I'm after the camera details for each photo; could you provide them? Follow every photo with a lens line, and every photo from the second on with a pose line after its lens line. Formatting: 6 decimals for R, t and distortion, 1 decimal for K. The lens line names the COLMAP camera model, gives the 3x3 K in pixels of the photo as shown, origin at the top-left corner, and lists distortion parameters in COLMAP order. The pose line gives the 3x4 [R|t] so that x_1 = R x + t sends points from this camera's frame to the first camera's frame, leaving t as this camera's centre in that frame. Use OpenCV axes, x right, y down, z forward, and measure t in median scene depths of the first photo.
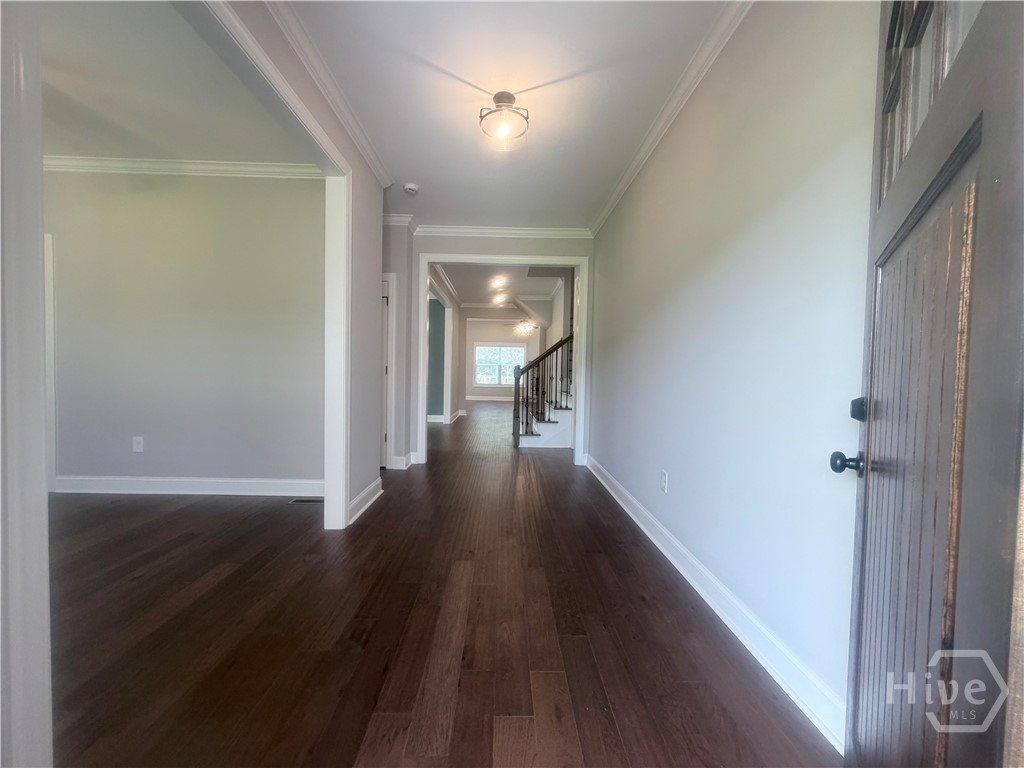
lens RADIAL K [[411.9, 0, 512.6], [0, 411.9, 385.8], [0, 0, 1]] dist [0.000906, 0.000034]
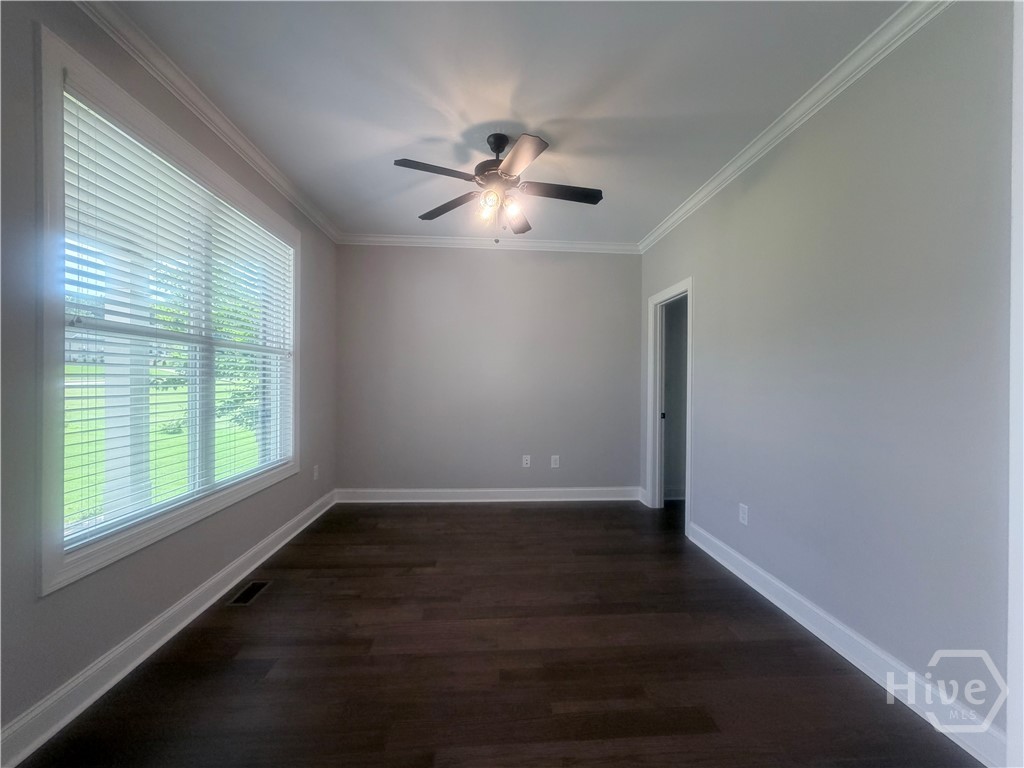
lens RADIAL K [[411.9, 0, 511.9], [0, 411.9, 384.5], [0, 0, 1]] dist [0.000906, 0.000034]
pose [[0.042719, -0.016326, -0.998954, -0.151824], [-0.032399, 0.999318, -0.017717, -0.074047], [0.998562, 0.033122, 0.042161, 0.529162]]
